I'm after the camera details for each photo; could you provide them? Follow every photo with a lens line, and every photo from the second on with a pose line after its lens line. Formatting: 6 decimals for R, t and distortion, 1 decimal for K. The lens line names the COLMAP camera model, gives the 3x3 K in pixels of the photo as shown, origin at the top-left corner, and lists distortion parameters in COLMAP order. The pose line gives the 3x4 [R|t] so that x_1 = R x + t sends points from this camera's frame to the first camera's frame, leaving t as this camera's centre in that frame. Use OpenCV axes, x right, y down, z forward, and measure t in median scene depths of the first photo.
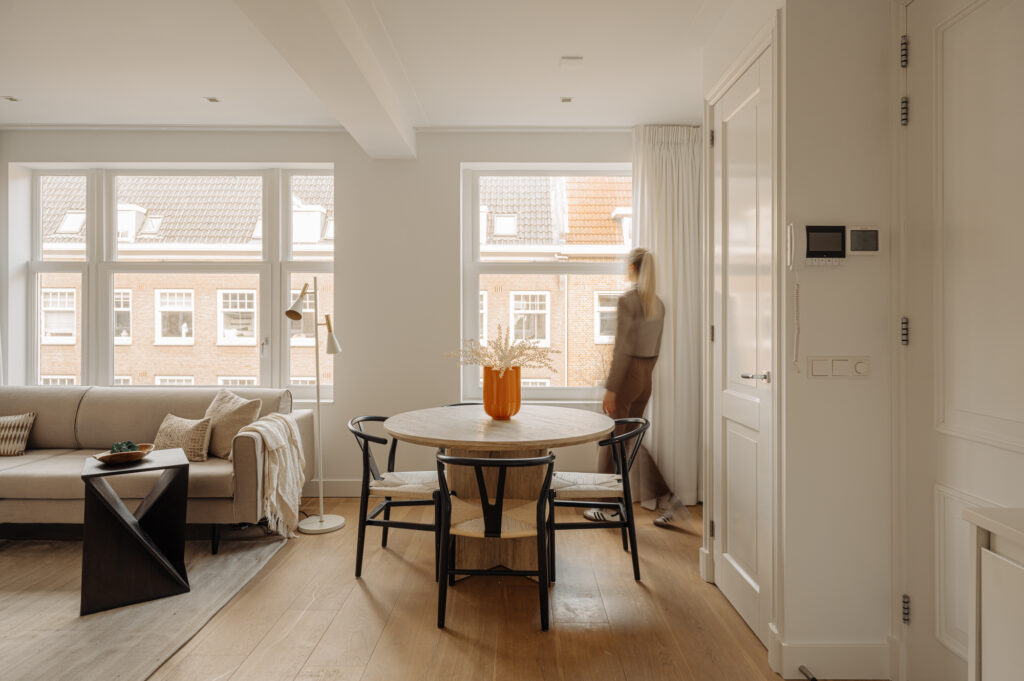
lens RADIAL K [[575.0, 0, 512.8], [0, 575.0, 329.8], [0, 0, 1]] dist [0.001198, 0.000441]
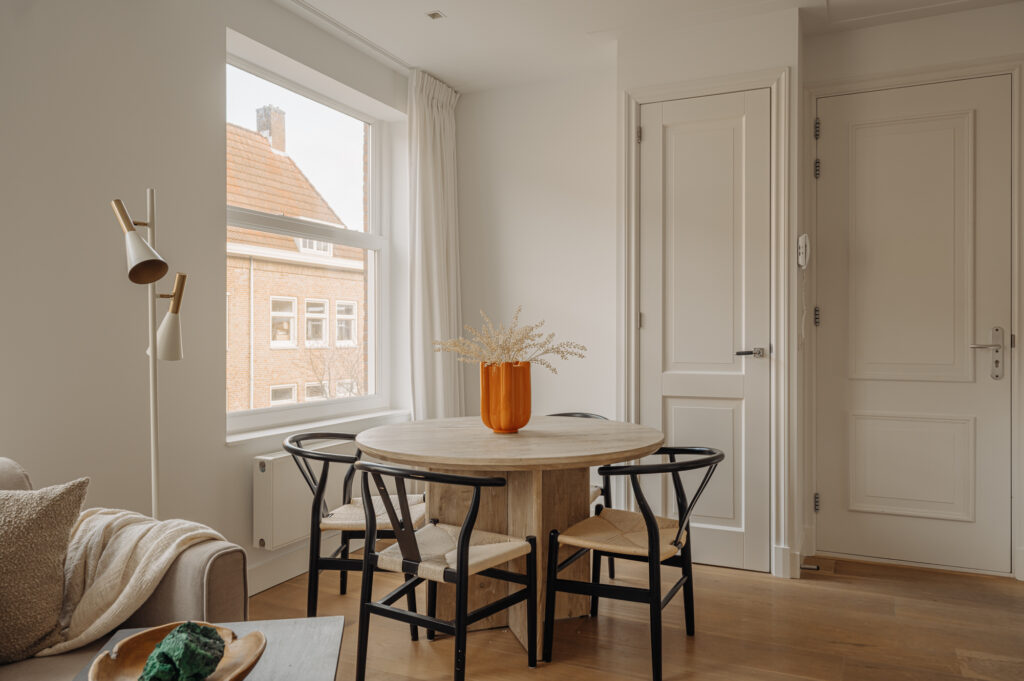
lens RADIAL K [[723.7, 0, 512.0], [0, 723.7, 340.5], [0, 0, 1]] dist [0.002134, 0.001165]
pose [[0.421424, -0.011069, 0.906796, -0.778959], [0.007562, 0.999934, 0.008692, 0.024667], [-0.906832, 0.003194, 0.421480, 0.532944]]
